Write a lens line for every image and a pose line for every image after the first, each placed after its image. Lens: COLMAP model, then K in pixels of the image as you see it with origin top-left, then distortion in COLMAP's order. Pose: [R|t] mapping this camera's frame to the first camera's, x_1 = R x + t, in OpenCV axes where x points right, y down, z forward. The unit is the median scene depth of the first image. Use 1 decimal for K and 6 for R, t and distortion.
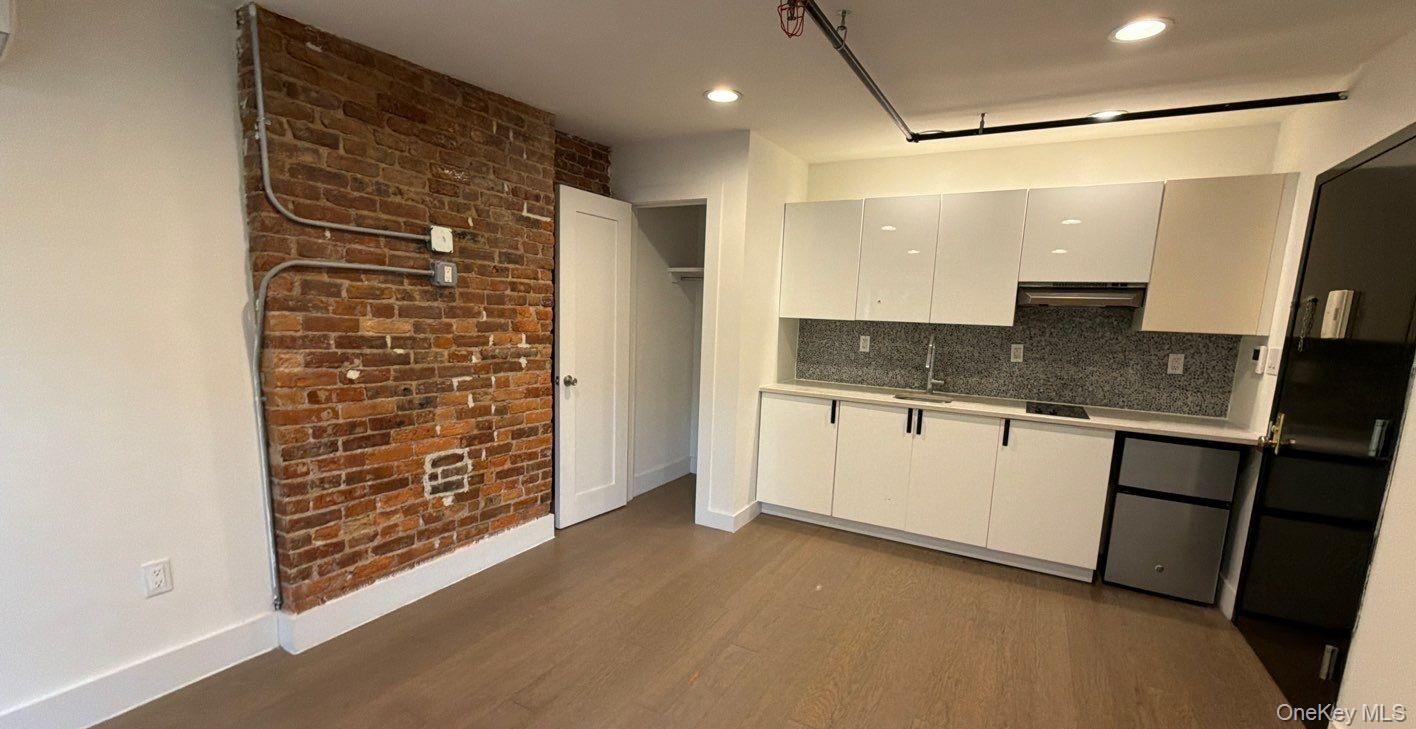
lens RADIAL K [[601.3, 0, 705.7], [0, 601.3, 408.5], [0, 0, 1]] dist [-0.000172, -0.000263]
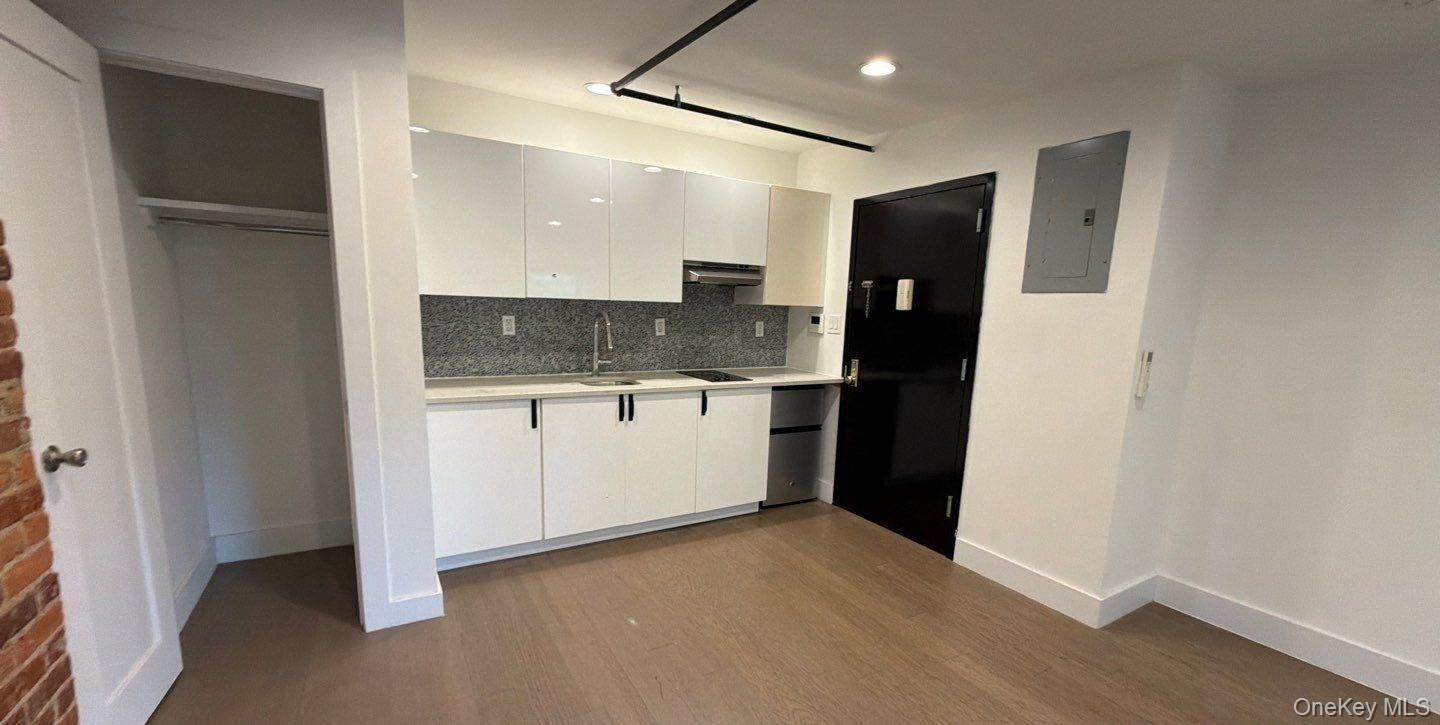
lens RADIAL K [[602.8, 0, 718.3], [0, 602.8, 411.4], [0, 0, 1]] dist [0.000770, 0.000034]
pose [[0.472906, -0.181495, 0.862218, -0.463460], [0.120631, 0.982678, 0.140688, -0.103618], [-0.872816, 0.037478, 0.486608, 0.501788]]
